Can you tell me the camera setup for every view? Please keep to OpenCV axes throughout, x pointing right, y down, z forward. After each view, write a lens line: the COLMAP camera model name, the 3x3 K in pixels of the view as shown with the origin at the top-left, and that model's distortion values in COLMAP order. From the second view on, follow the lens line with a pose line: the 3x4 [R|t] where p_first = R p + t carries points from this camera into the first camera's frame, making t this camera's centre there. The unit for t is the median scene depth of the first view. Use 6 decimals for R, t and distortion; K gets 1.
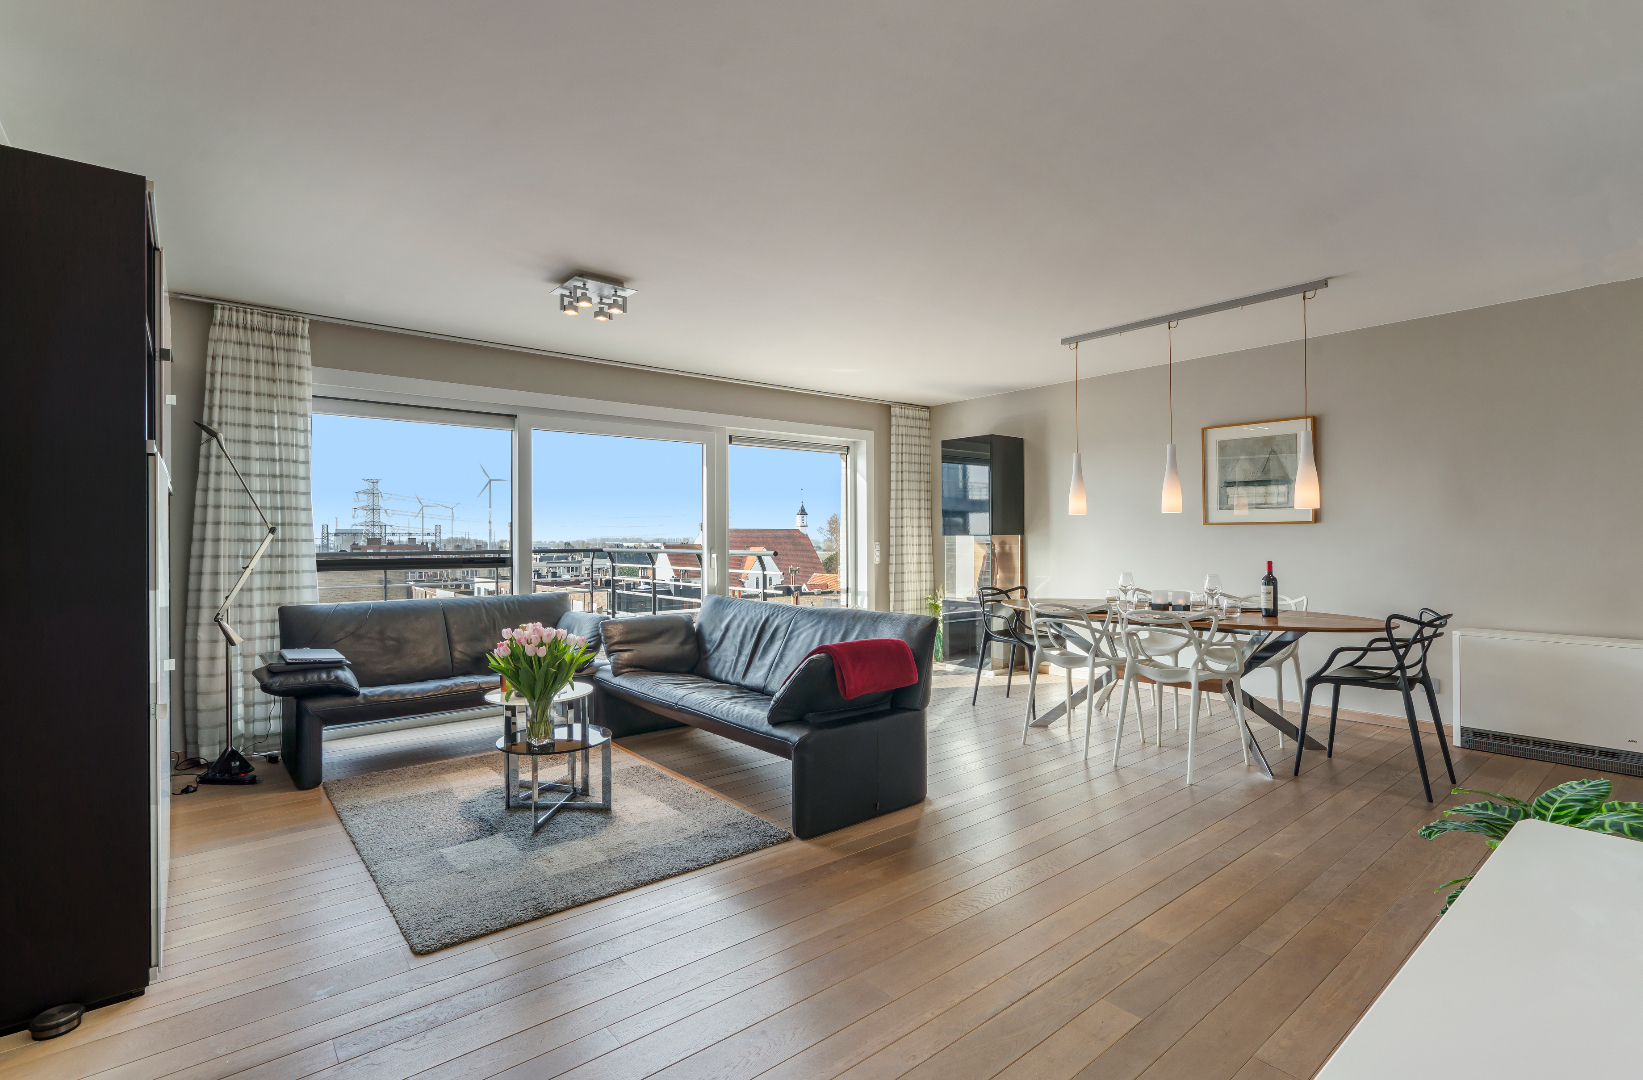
lens RADIAL K [[762.5, 0, 813.7], [0, 762.5, 534.6], [0, 0, 1]] dist [-0.001064, 0.000163]
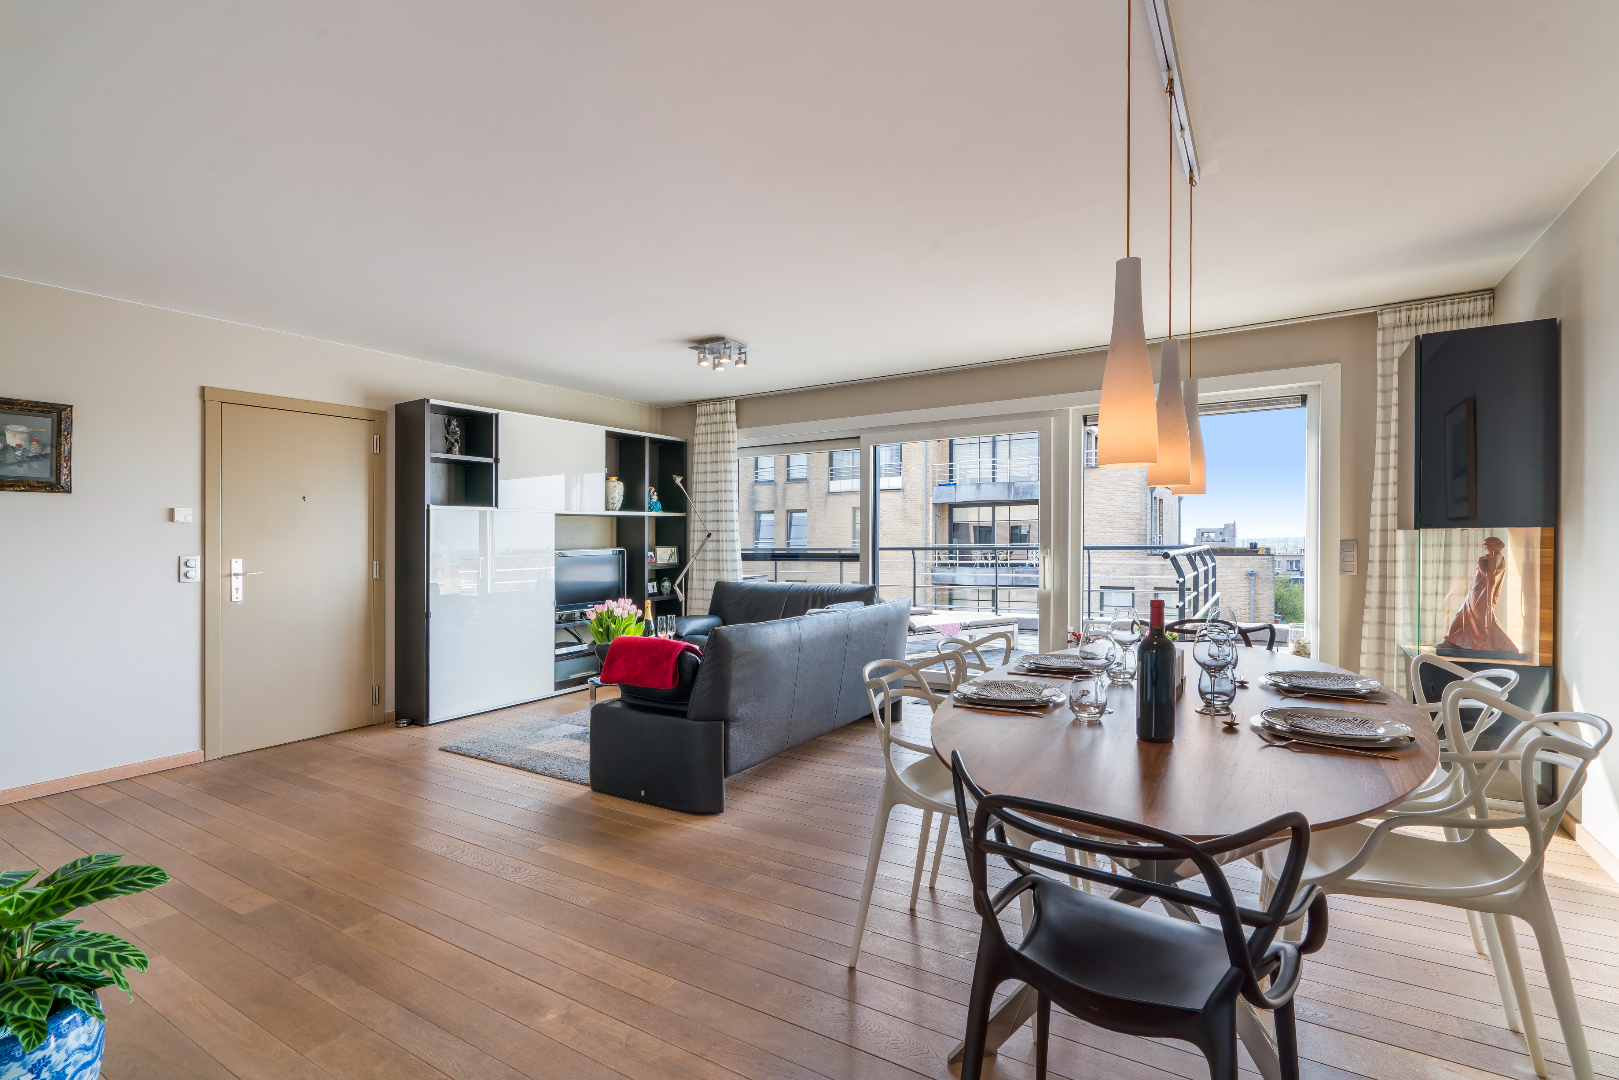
lens RADIAL K [[739.7, 0, 813.1], [0, 739.7, 542.1], [0, 0, 1]] dist [-0.001297, 0.000668]
pose [[0.333654, 0.005248, -0.942681, 0.830054], [0.014752, 0.999833, 0.010787, -0.003943], [0.942580, -0.017506, 0.333521, 0.641784]]
